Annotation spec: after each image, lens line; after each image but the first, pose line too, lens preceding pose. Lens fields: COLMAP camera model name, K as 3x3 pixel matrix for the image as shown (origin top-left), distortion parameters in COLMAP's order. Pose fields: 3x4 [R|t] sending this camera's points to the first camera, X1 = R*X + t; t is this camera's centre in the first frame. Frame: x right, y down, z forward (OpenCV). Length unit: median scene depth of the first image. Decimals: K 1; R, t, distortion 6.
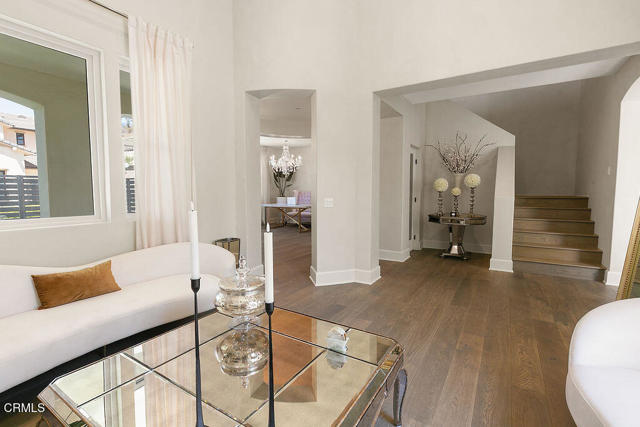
lens RADIAL K [[296.9, 0, 322.1], [0, 296.9, 210.8], [0, 0, 1]] dist [0.002932, 0.001244]
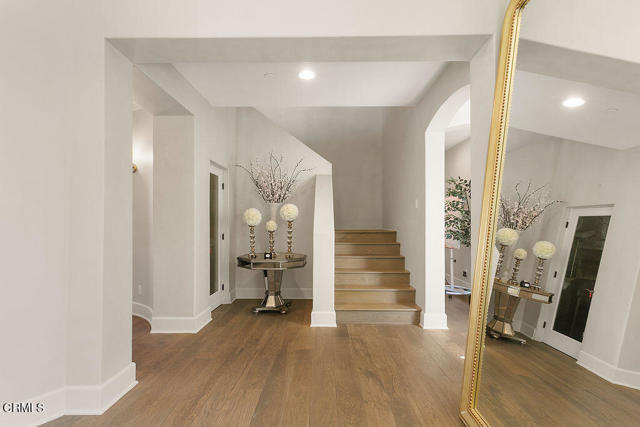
lens RADIAL K [[297.9, 0, 321.5], [0, 297.9, 215.4], [0, 0, 1]] dist [-0.001551, 0.000120]
pose [[0.856272, 0.015387, 0.516295, 0.166595], [0.035203, 0.995494, -0.088053, -0.019056], [-0.515323, 0.093573, 0.851872, 0.273368]]
